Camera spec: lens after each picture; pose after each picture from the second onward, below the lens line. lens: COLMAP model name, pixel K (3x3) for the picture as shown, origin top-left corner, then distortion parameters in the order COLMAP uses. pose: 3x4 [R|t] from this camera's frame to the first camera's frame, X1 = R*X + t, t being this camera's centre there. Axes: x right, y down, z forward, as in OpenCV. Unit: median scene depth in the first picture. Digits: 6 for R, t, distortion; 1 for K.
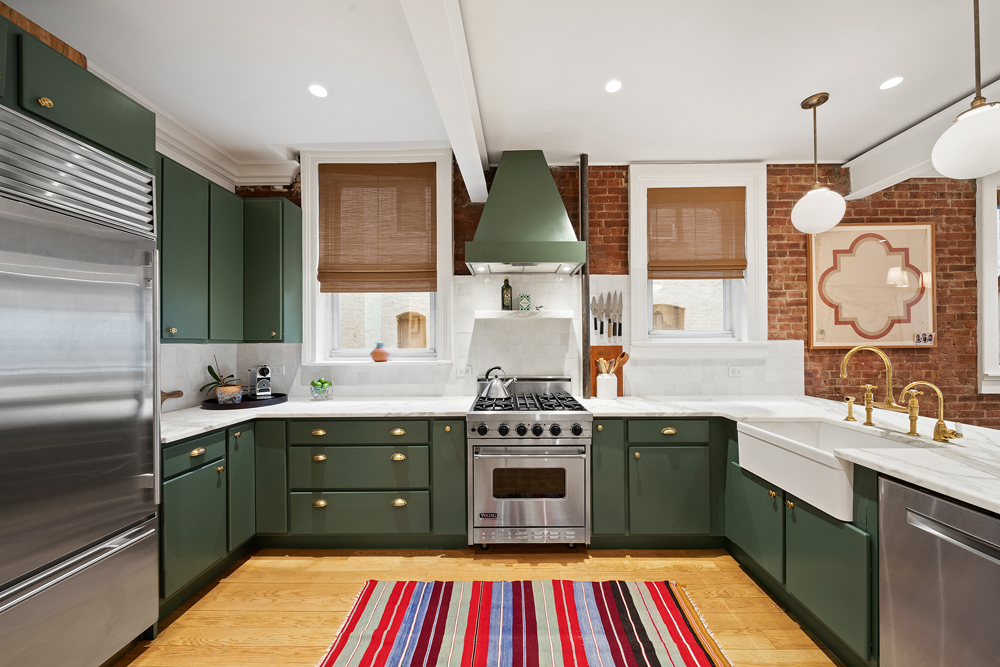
lens RADIAL K [[338.2, 0, 507.3], [0, 338.2, 345.0], [0, 0, 1]] dist [-0.002010, 0.000038]
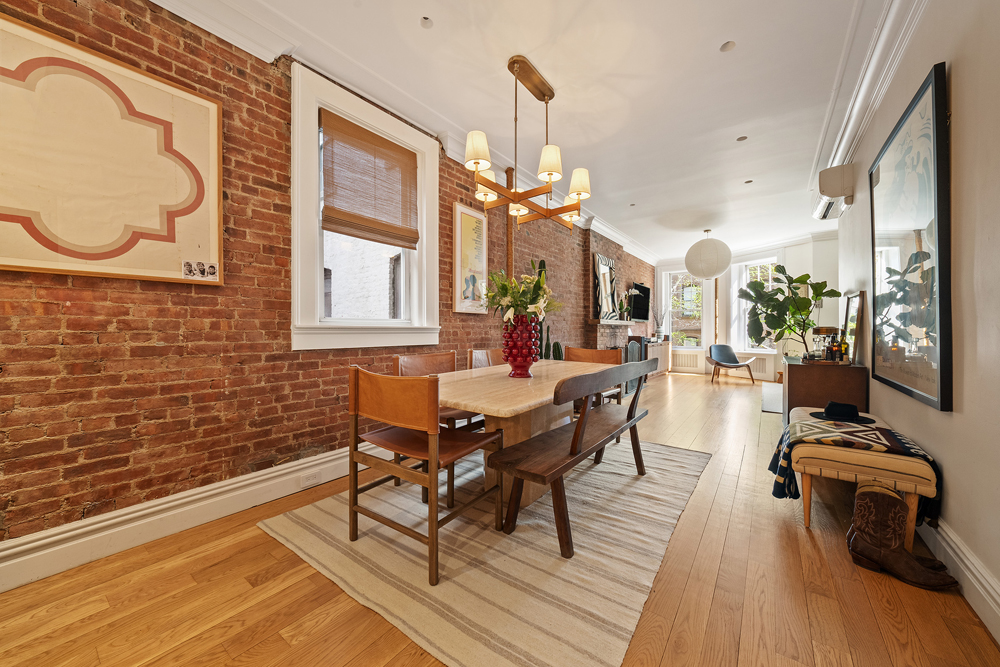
lens RADIAL K [[367.4, 0, 506.8], [0, 367.4, 331.5], [0, 0, 1]] dist [-0.006054, 0.000027]
pose [[0.574390, 0.000103, 0.818582, 0.984866], [-0.005075, 0.999981, 0.003435, 0.094465], [-0.818566, -0.006127, 0.574380, 0.095994]]
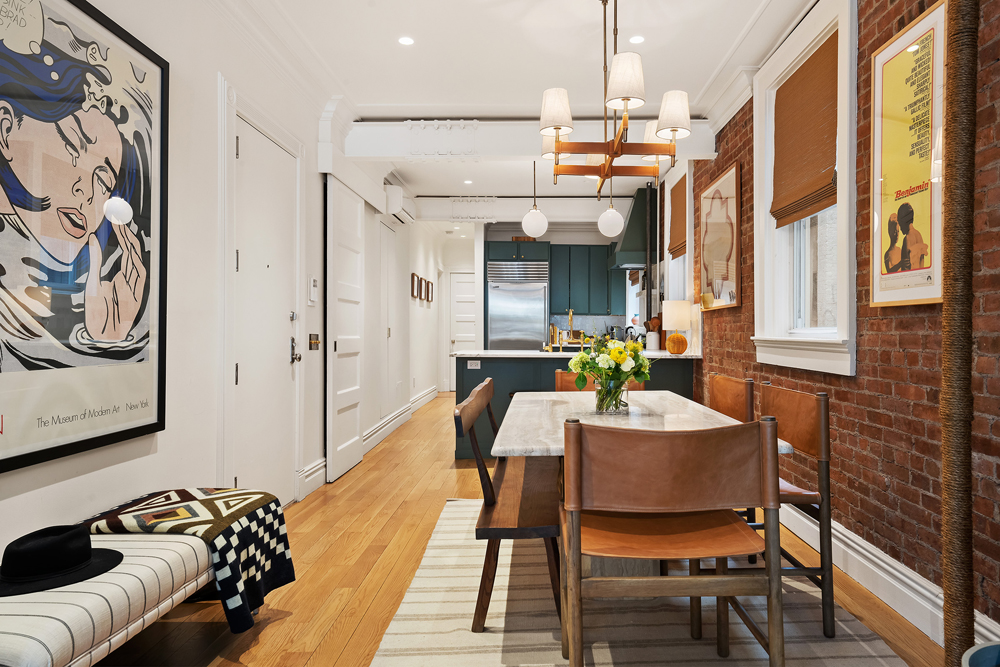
lens RADIAL K [[664.2, 0, 502.1], [0, 664.2, 334.9], [0, 0, 1]] dist [0.003897, 0.001582]
pose [[-0.042895, 0.011391, -0.999015, 2.974375], [-0.003449, 0.999927, 0.011549, 0.064048], [0.999074, 0.003941, -0.042852, 0.461580]]
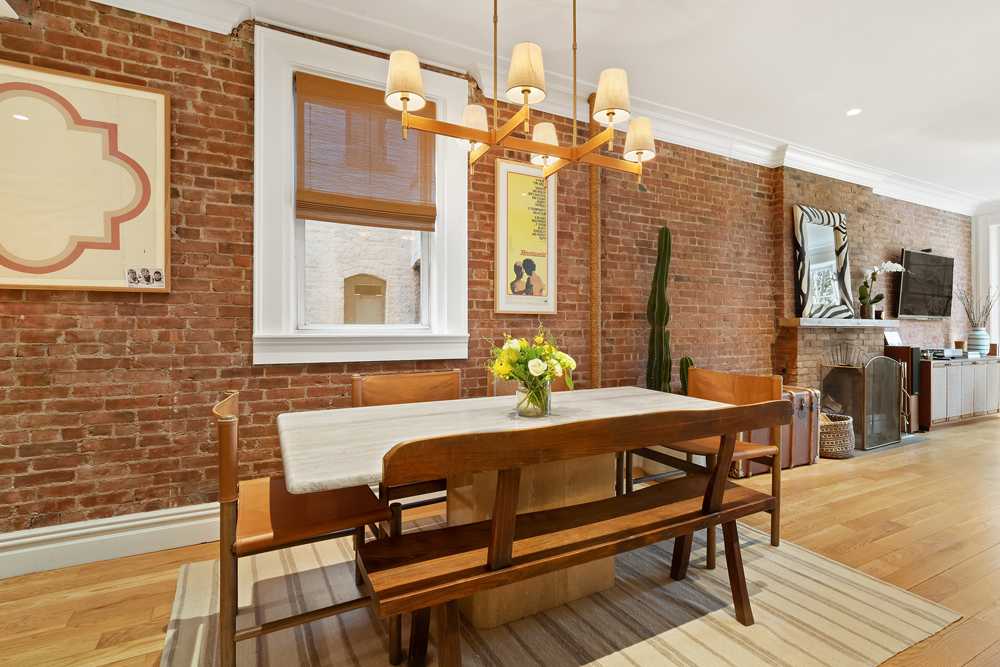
lens RADIAL K [[480.6, 0, 501.4], [0, 480.6, 324.3], [0, 0, 1]] dist [0.000249, 0.002677]
pose [[0.879970, 0.009394, 0.474936, 1.377604], [-0.006271, 0.999947, -0.008159, 0.069090], [-0.474987, 0.004202, 0.879983, -0.073916]]
